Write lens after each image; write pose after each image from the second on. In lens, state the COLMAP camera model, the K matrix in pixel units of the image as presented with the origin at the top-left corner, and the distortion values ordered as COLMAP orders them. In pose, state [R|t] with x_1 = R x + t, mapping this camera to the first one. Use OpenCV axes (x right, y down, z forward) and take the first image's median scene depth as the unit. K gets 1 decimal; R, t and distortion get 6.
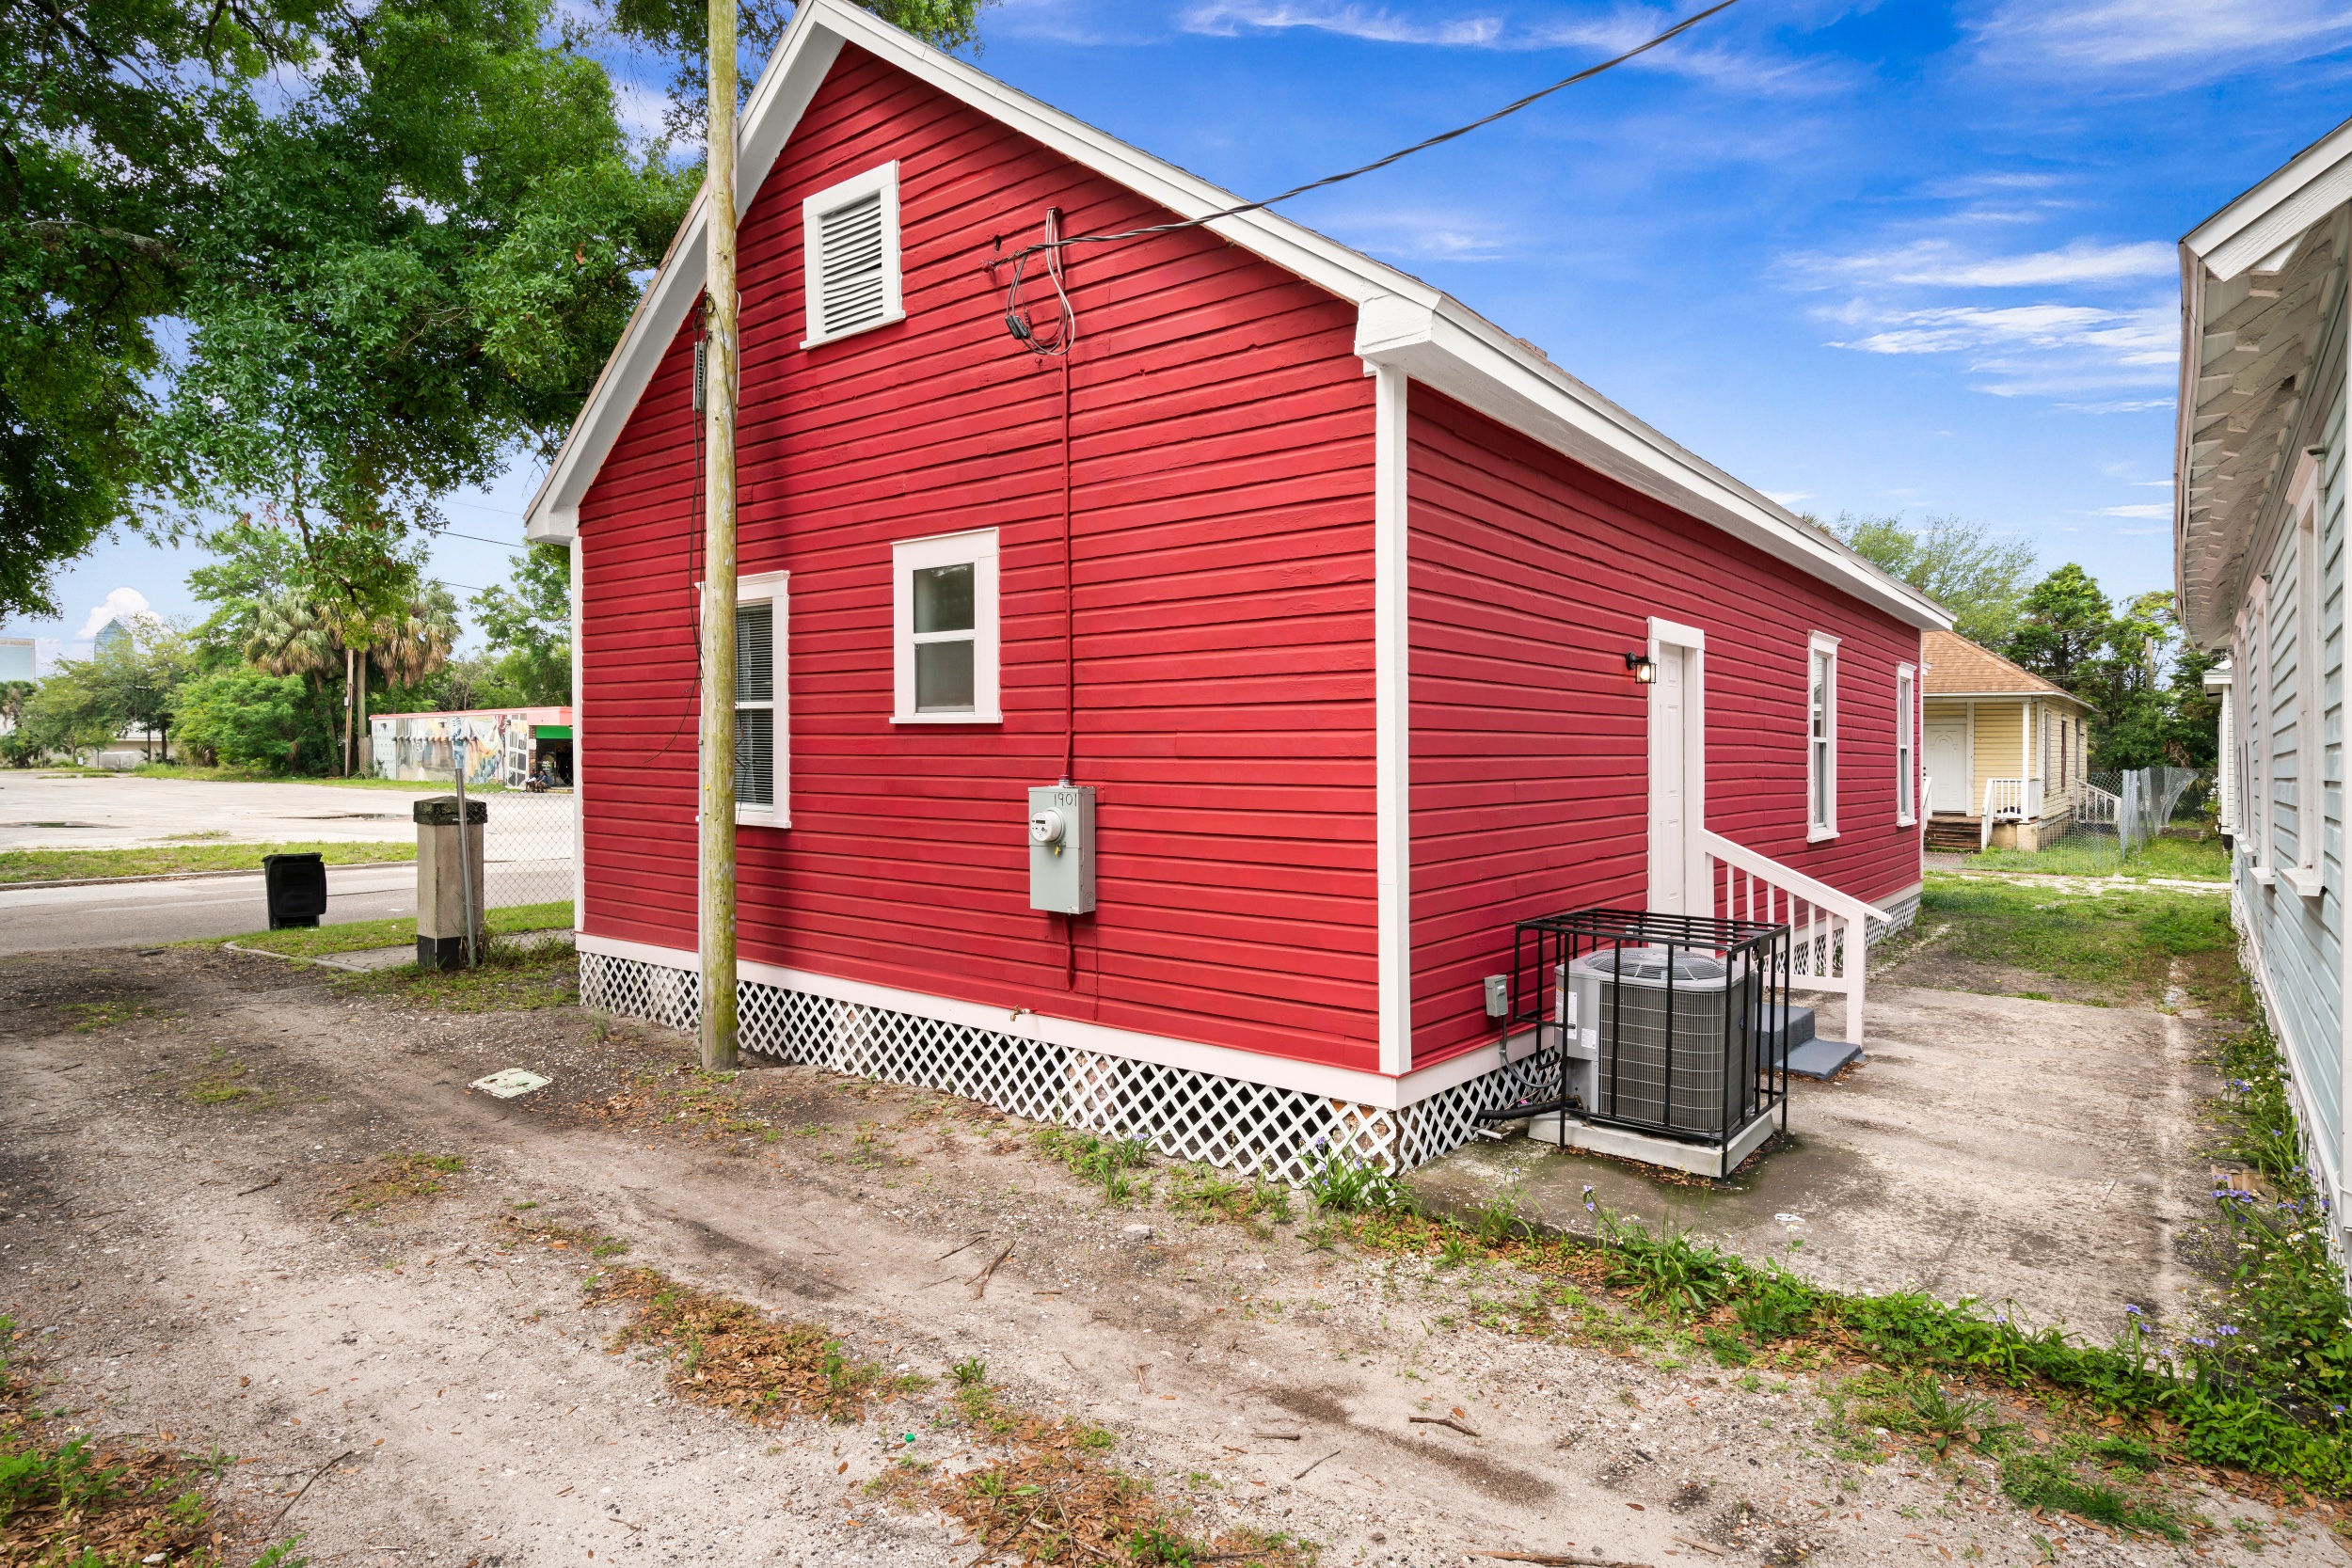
lens RADIAL K [[1289.1, 0, 1176.0], [0, 1289.1, 784.0], [0, 0, 1]] dist [-0.004085, -0.000687]
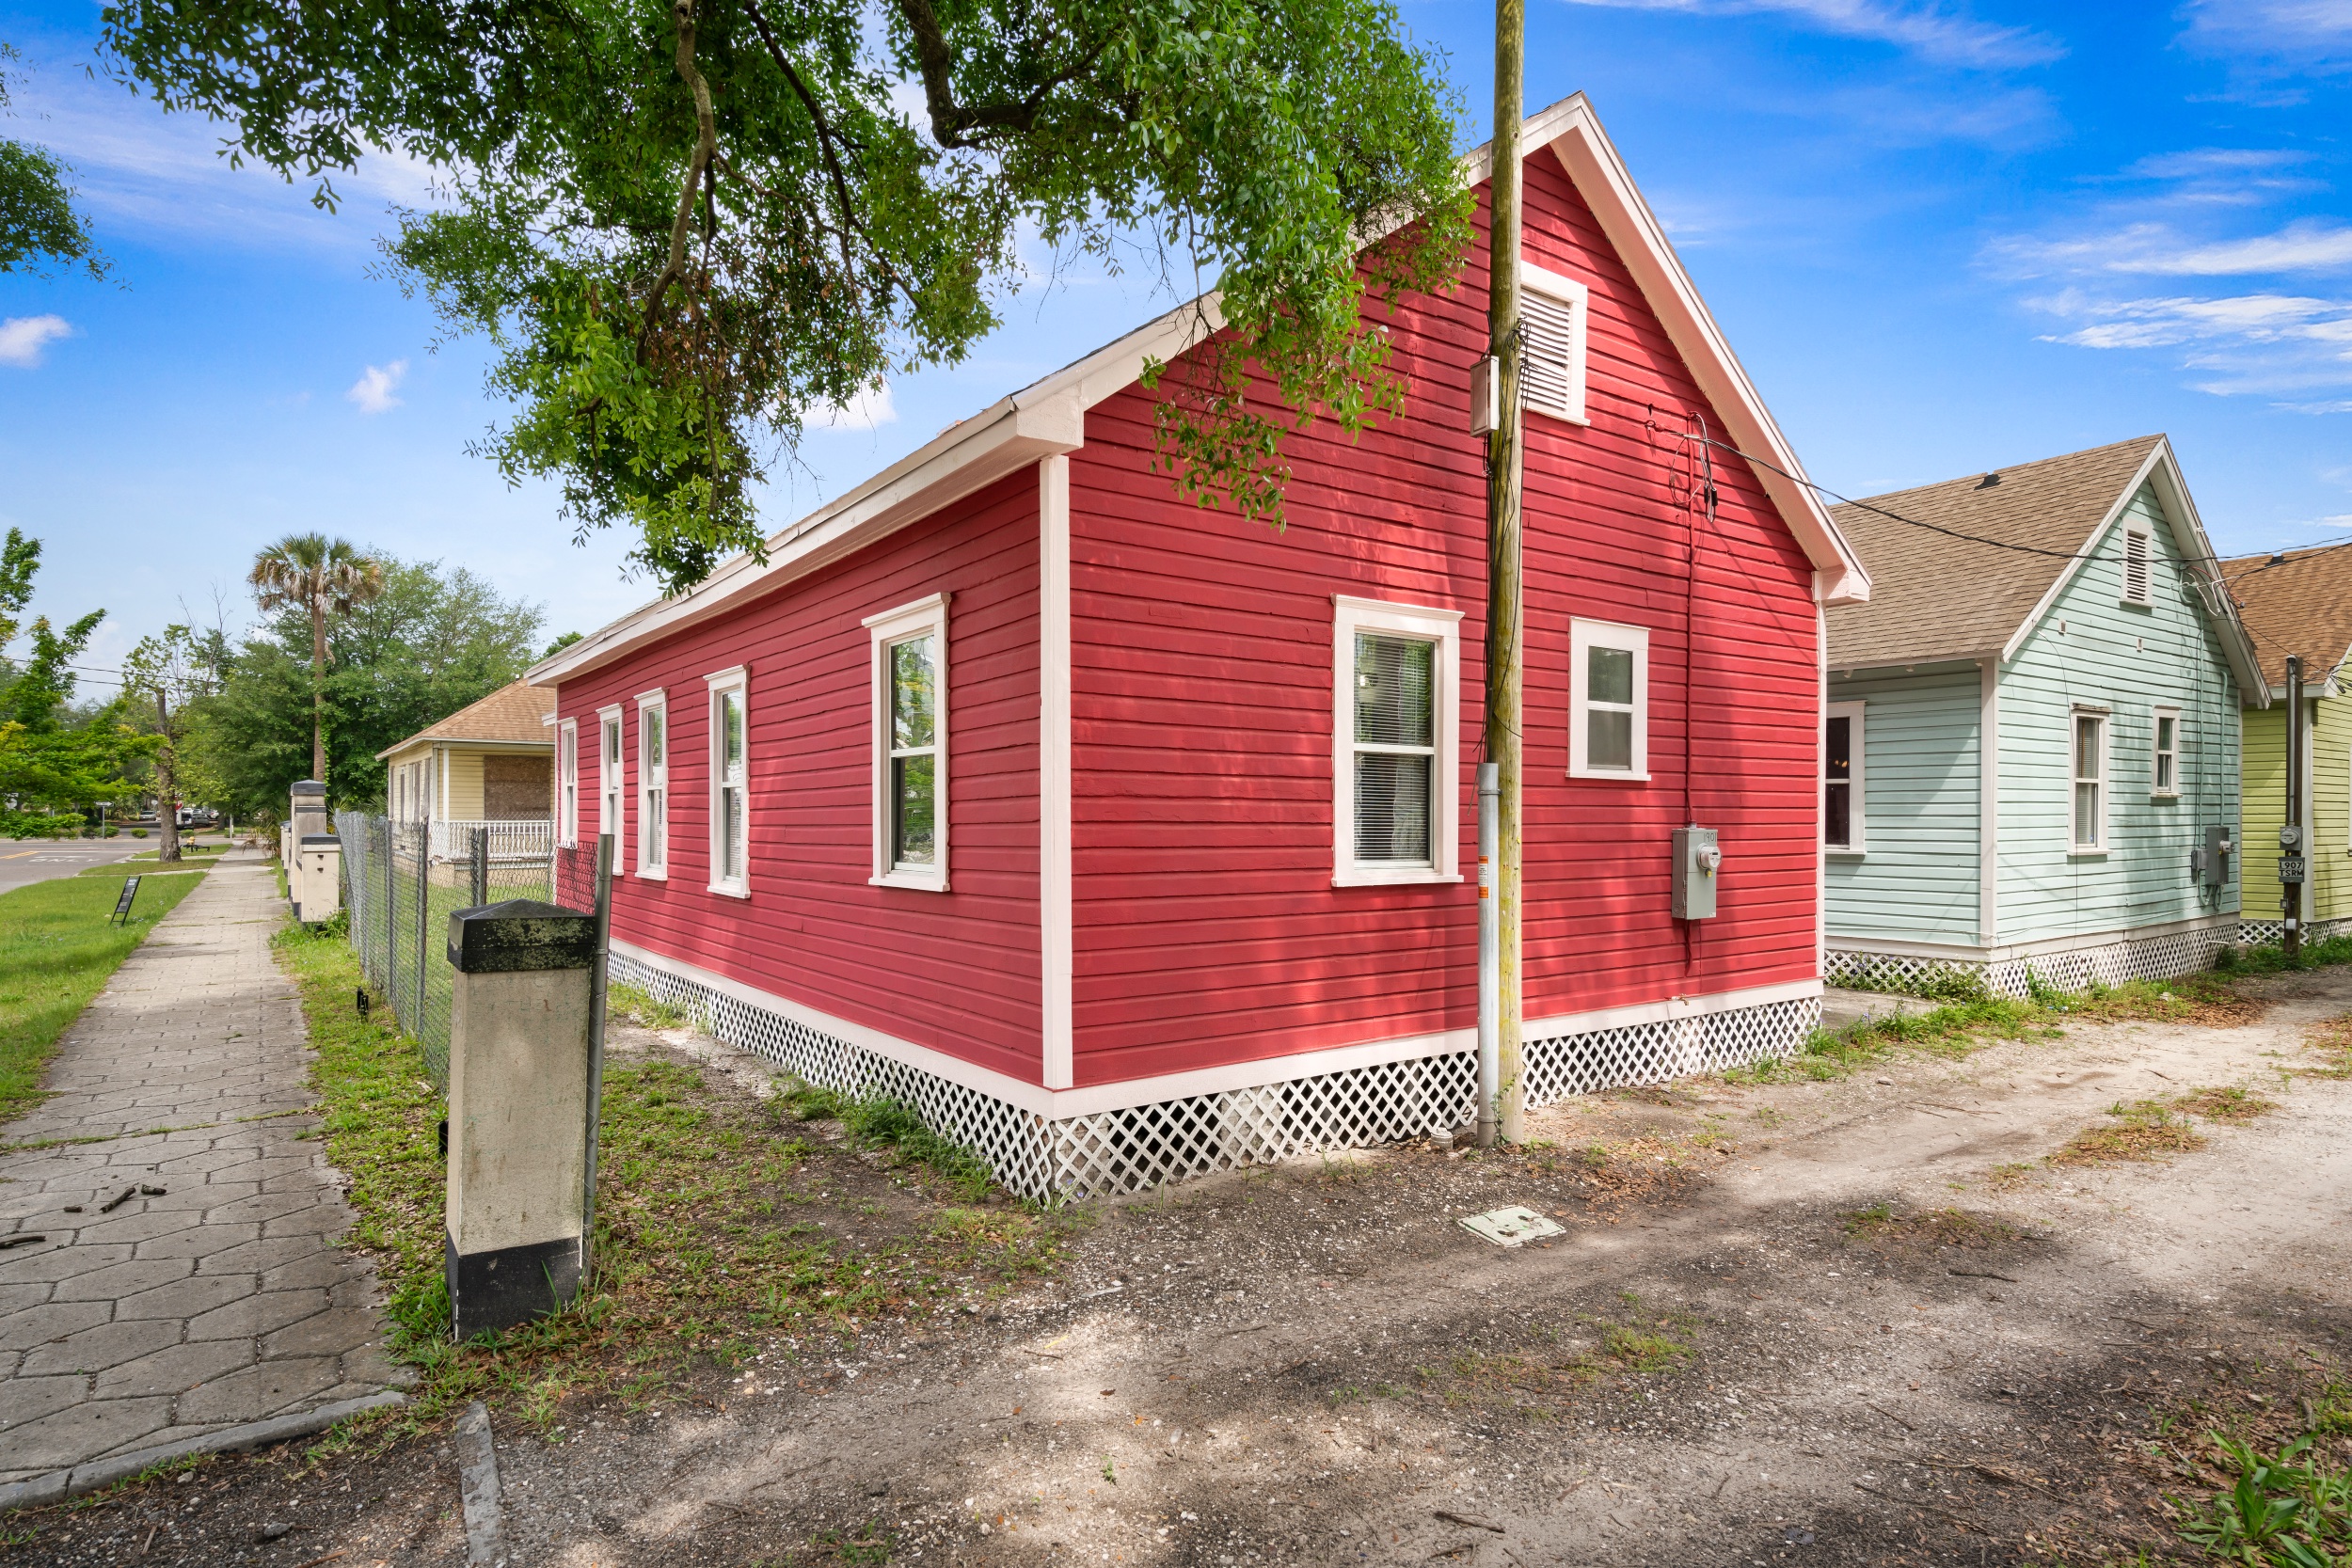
lens RADIAL K [[1299.9, 0, 1176.0], [0, 1299.9, 784.0], [0, 0, 1]] dist [0.001625, 0.001166]
pose [[0.267616, 0.004829, 0.963513, -1.507778], [0.004172, 0.999972, -0.006171, -0.038135], [-0.963517, 0.005671, 0.267589, 1.102157]]
